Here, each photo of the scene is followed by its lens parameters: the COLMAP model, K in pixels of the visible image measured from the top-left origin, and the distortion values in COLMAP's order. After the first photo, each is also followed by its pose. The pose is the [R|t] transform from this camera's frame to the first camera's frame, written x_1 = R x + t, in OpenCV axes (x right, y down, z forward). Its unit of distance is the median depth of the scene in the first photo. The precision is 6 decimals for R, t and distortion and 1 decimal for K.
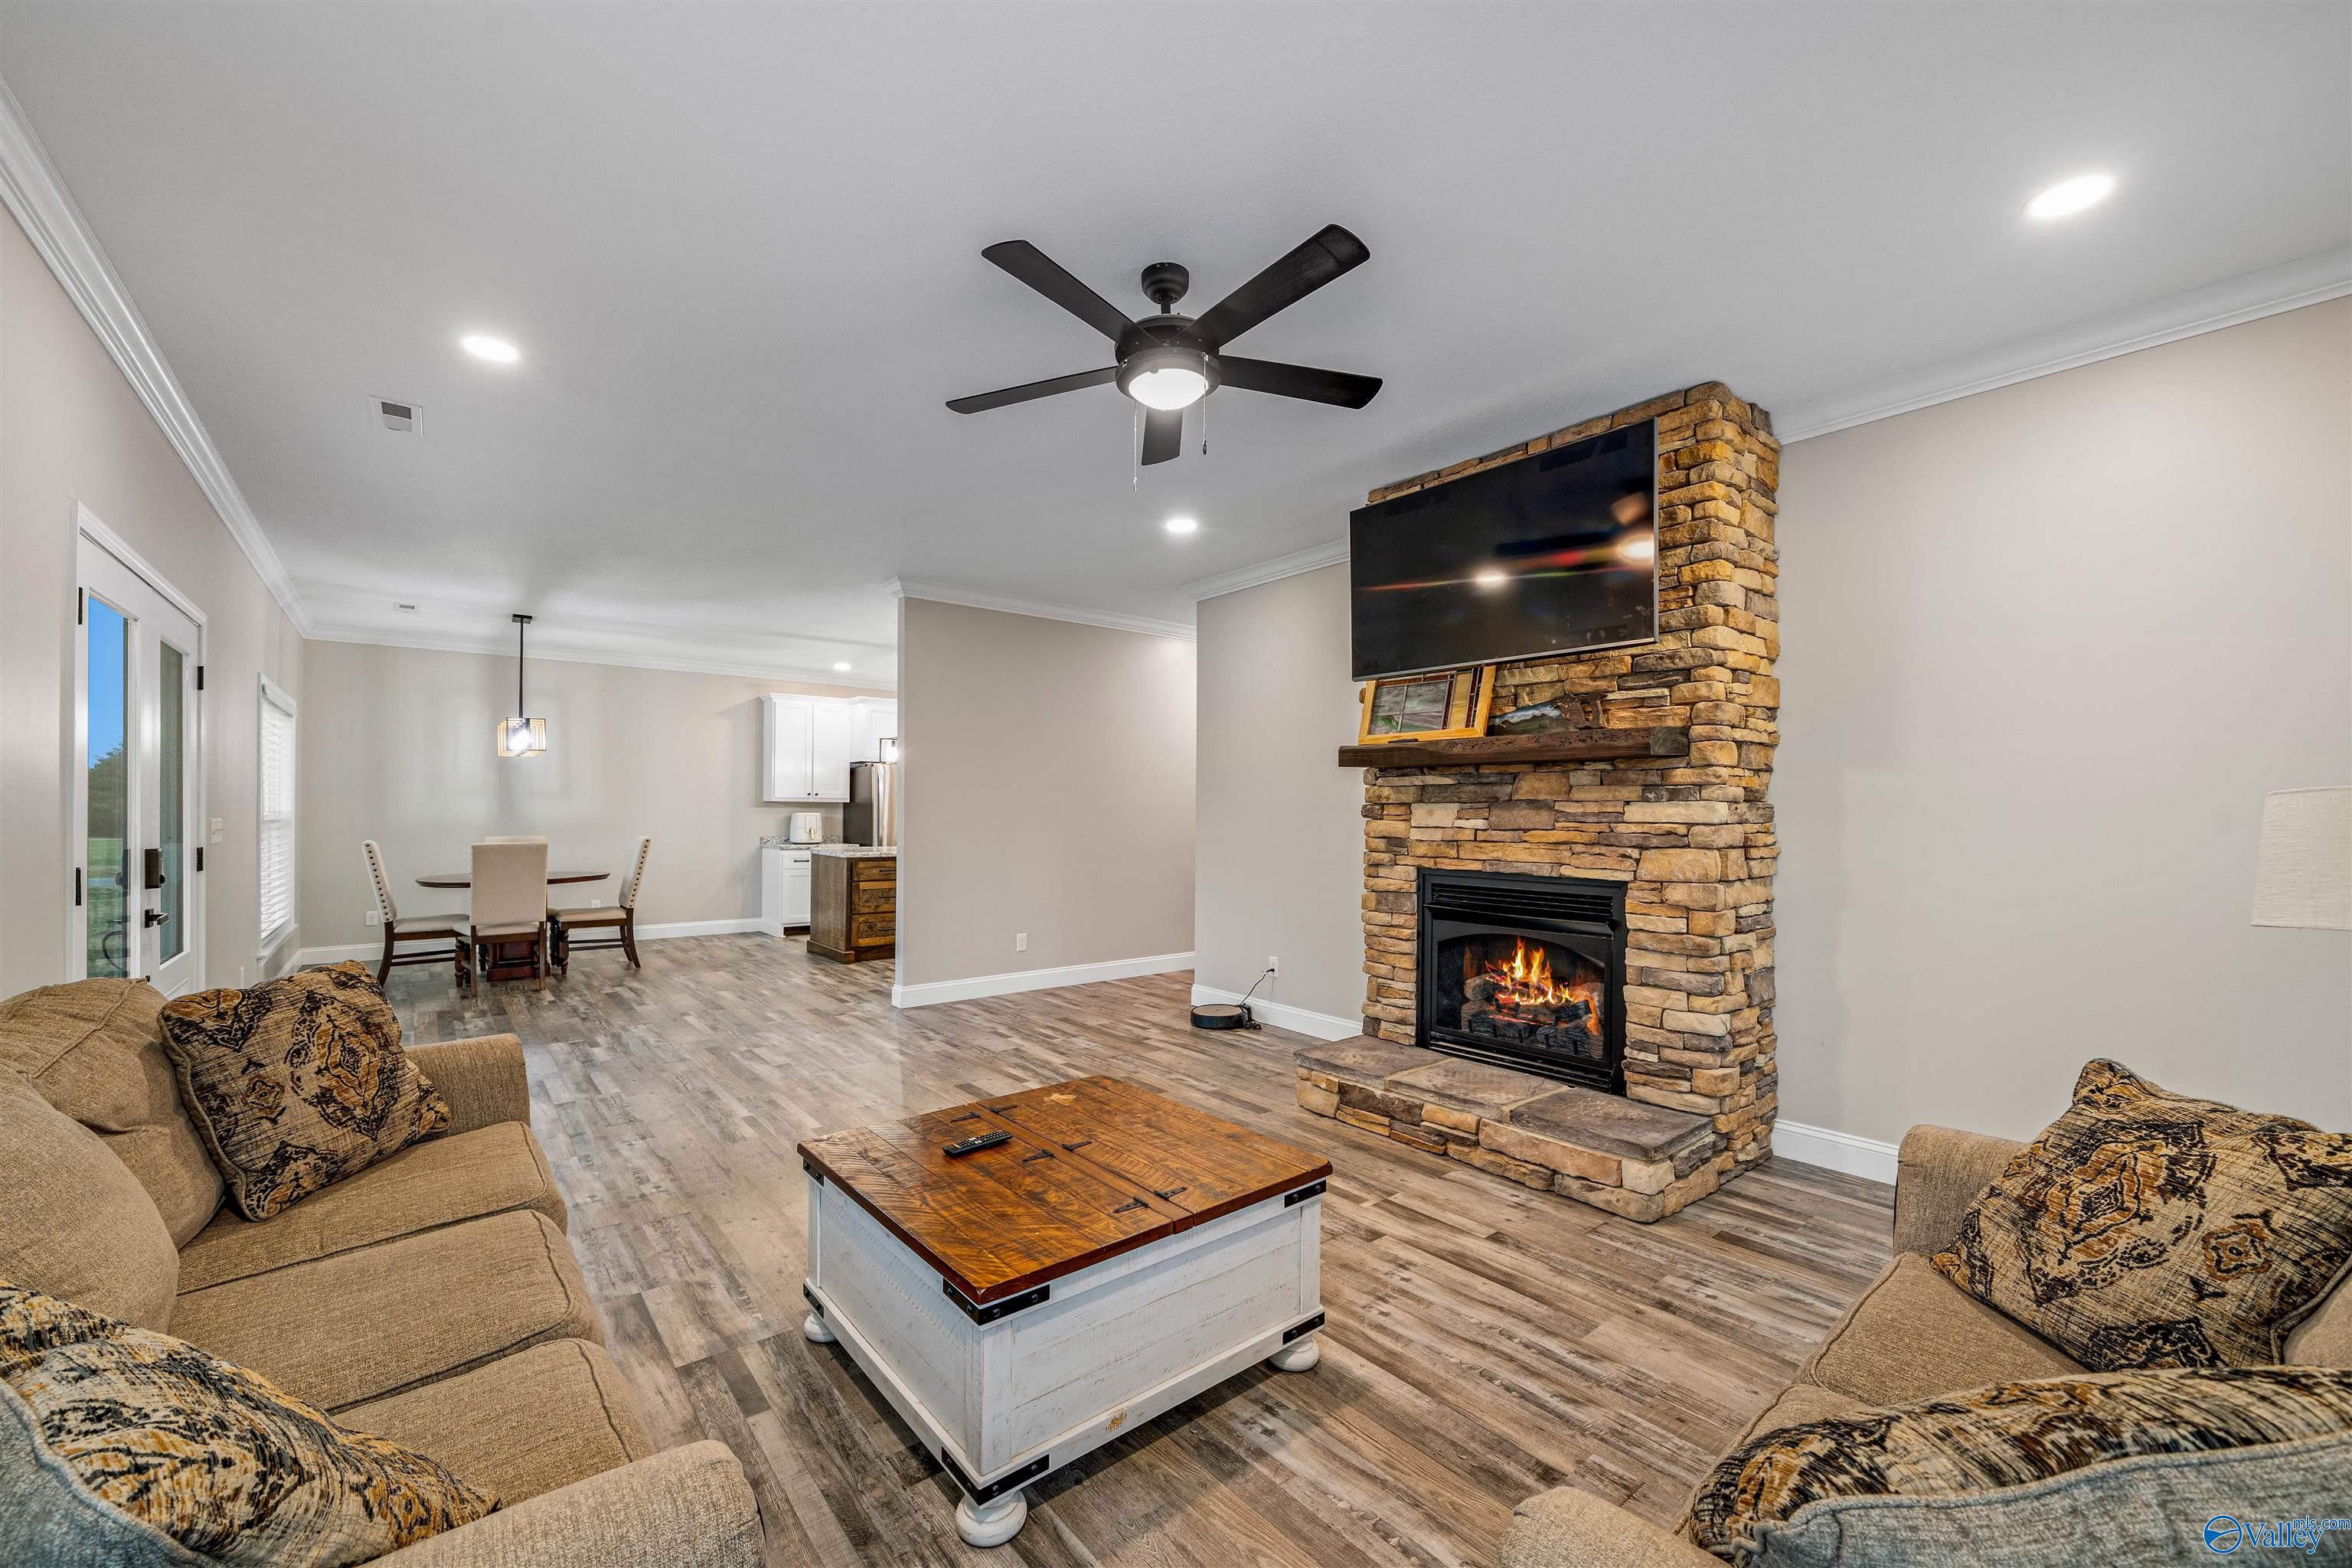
lens RADIAL K [[928.8, 0, 1163.3], [0, 928.8, 807.1], [0, 0, 1]] dist [-0.000300, -0.000147]
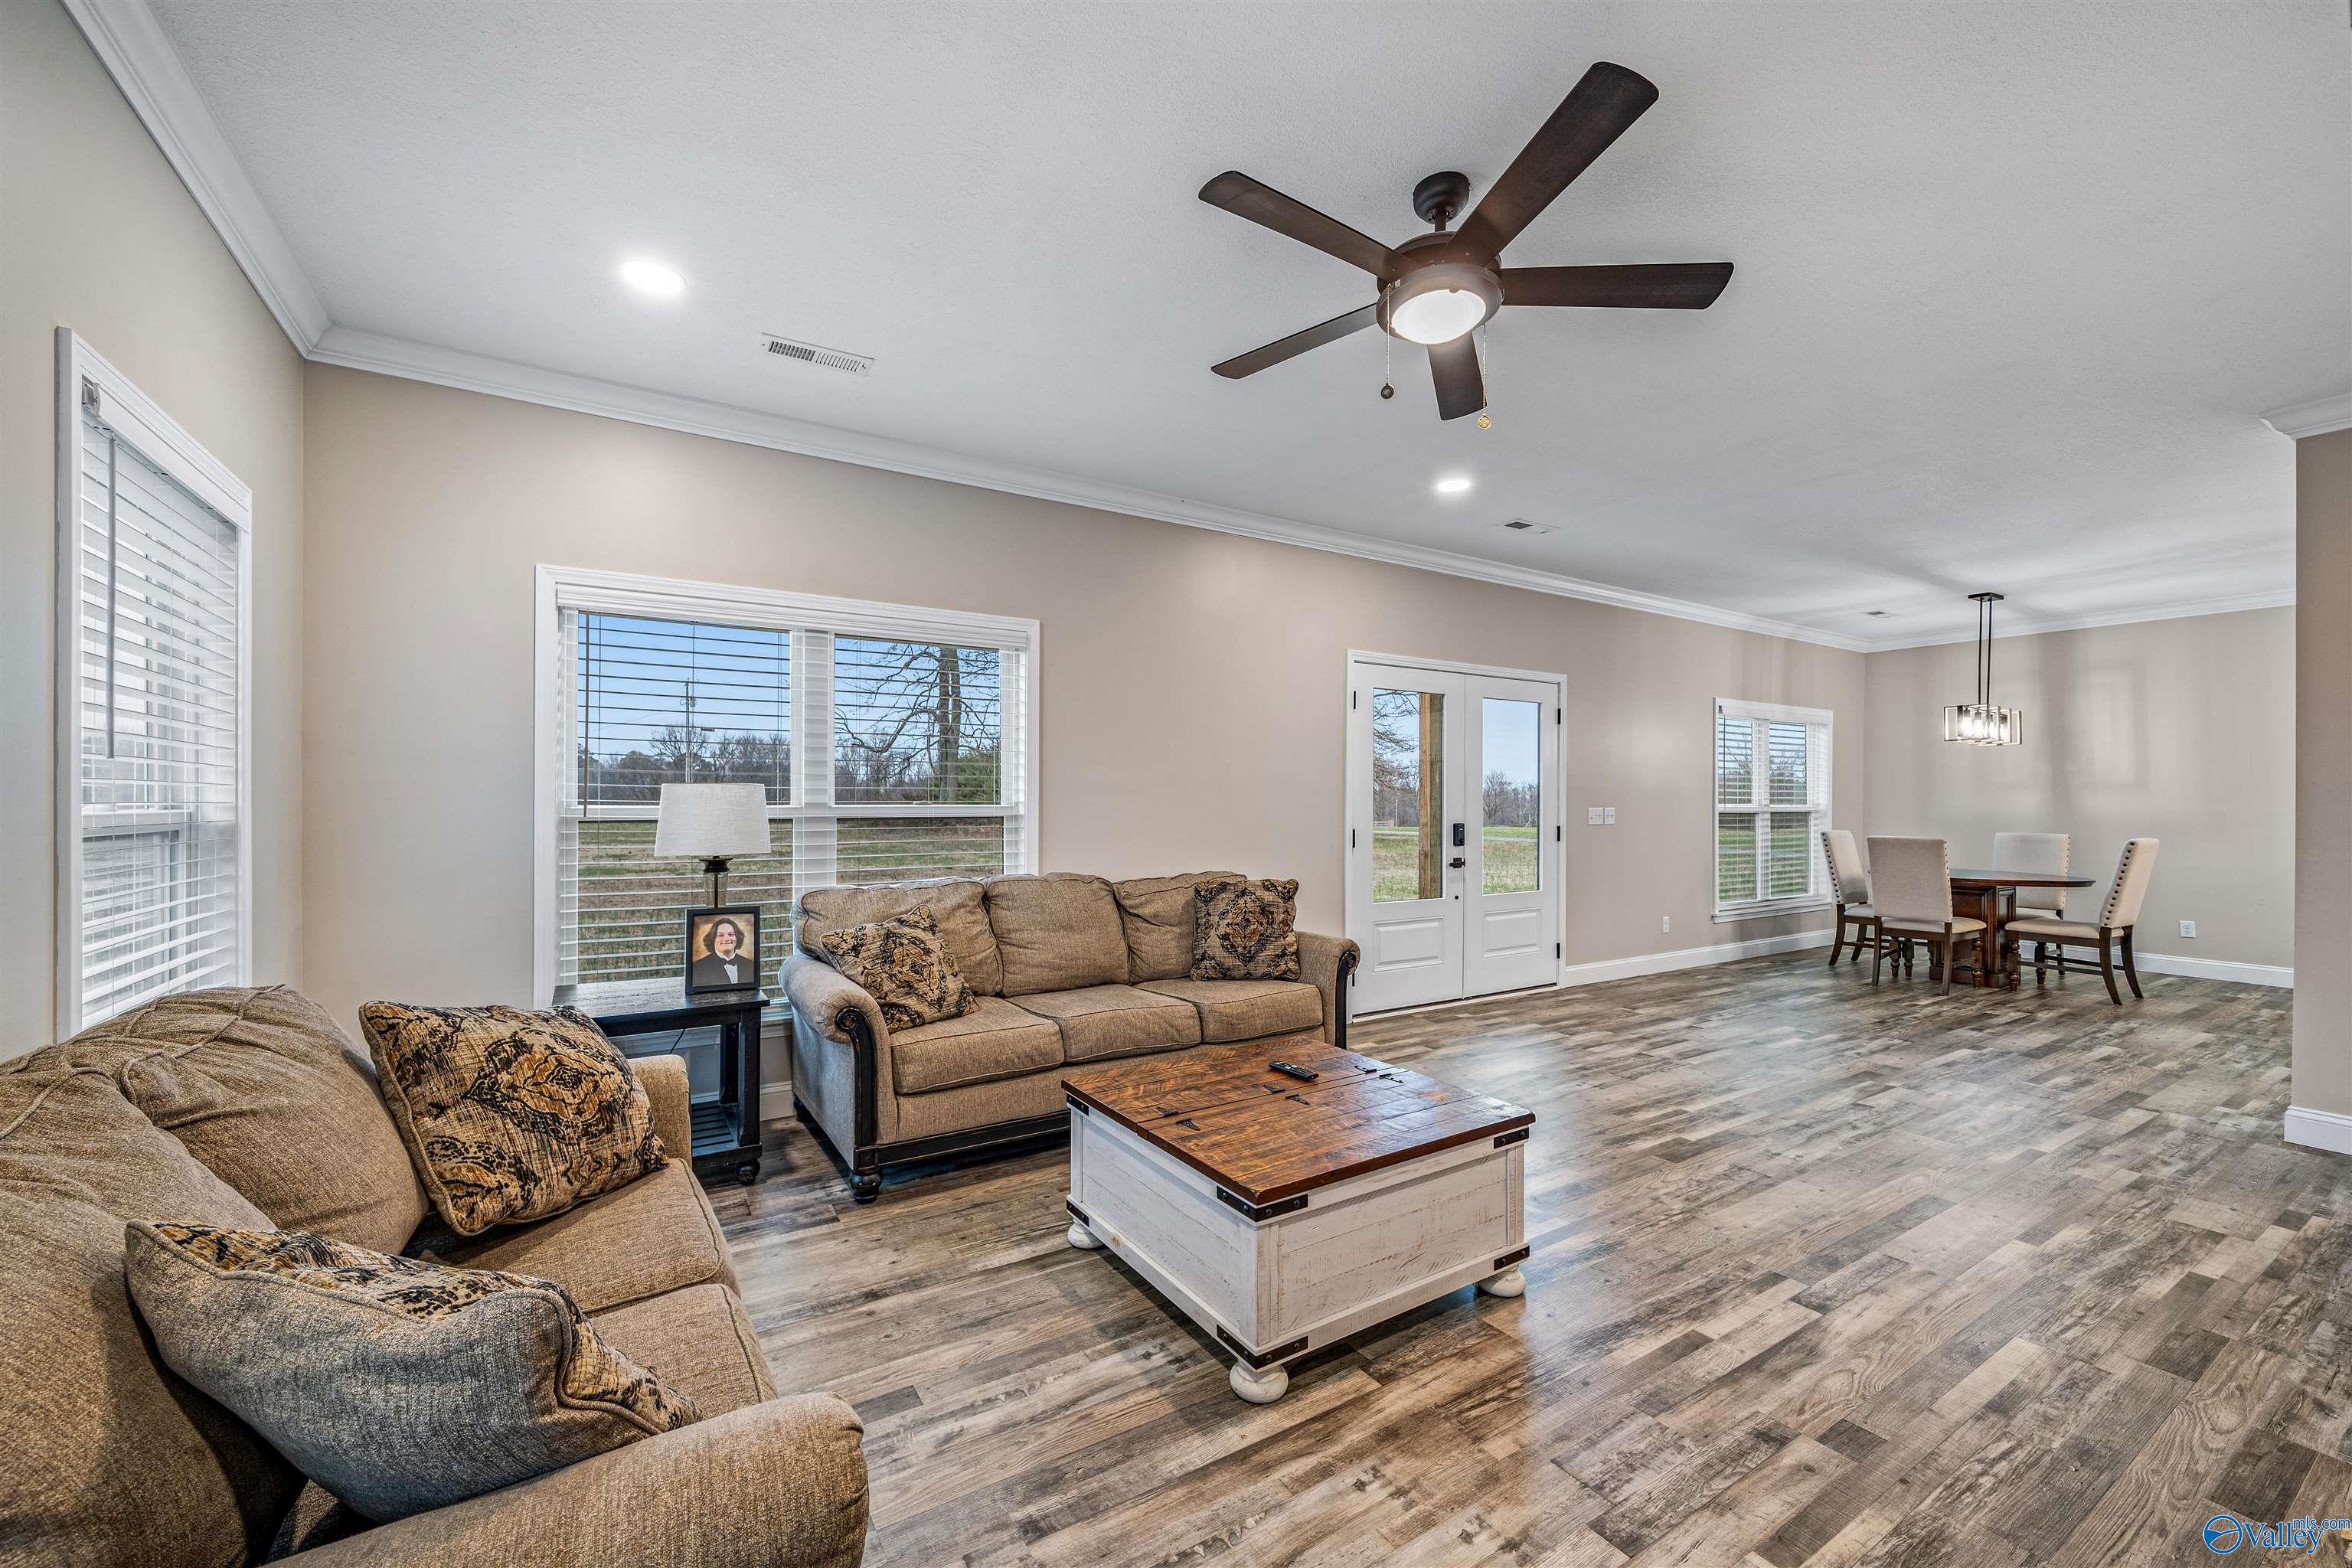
lens RADIAL K [[925.2, 0, 1172.2], [0, 925.2, 794.3], [0, 0, 1]] dist [0.000915, 0.000137]
pose [[-0.120708, -0.007849, -0.992657, 0.628225], [-0.001254, 0.999969, -0.007754, 0.003935], [0.992687, 0.000309, -0.120714, 0.599854]]
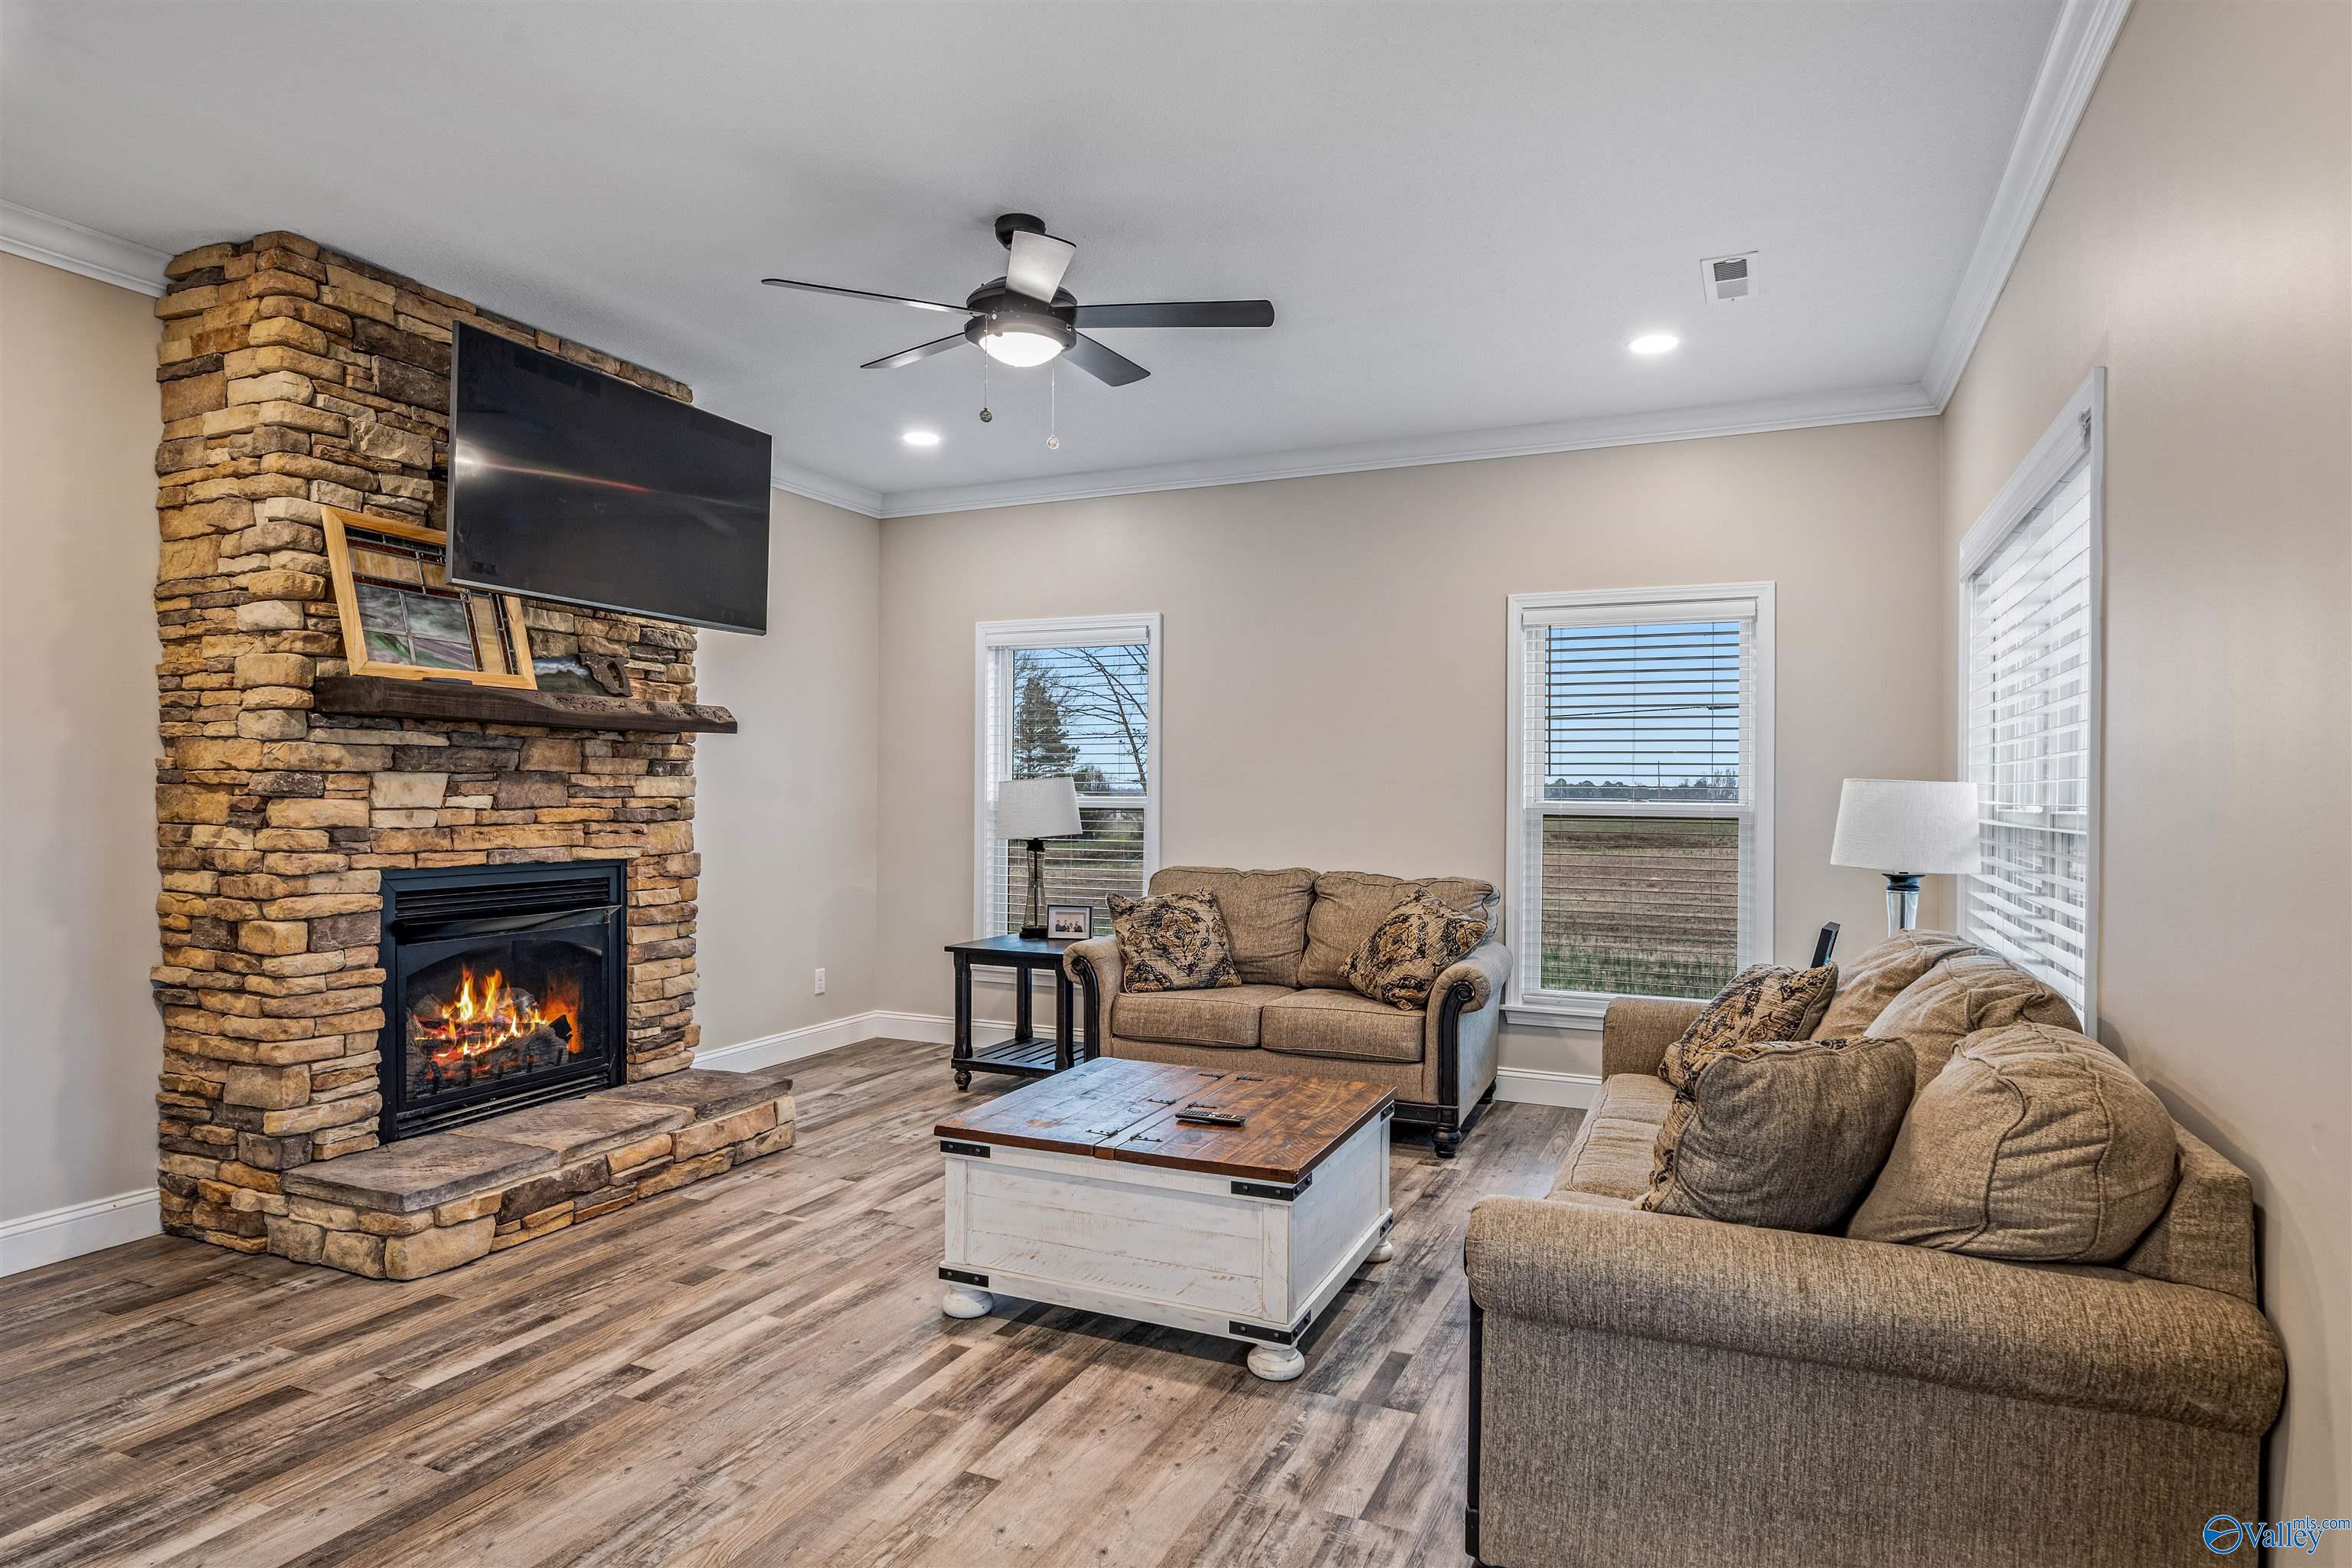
lens RADIAL K [[1319.8, 0, 1163.0], [0, 1319.8, 789.3], [0, 0, 1]] dist [0.004218, 0.001585]
pose [[-0.447512, -0.006296, 0.894256, -0.891362], [-0.012084, 0.999926, 0.000993, 0.000370], [-0.894196, -0.010362, -0.447556, 1.030966]]
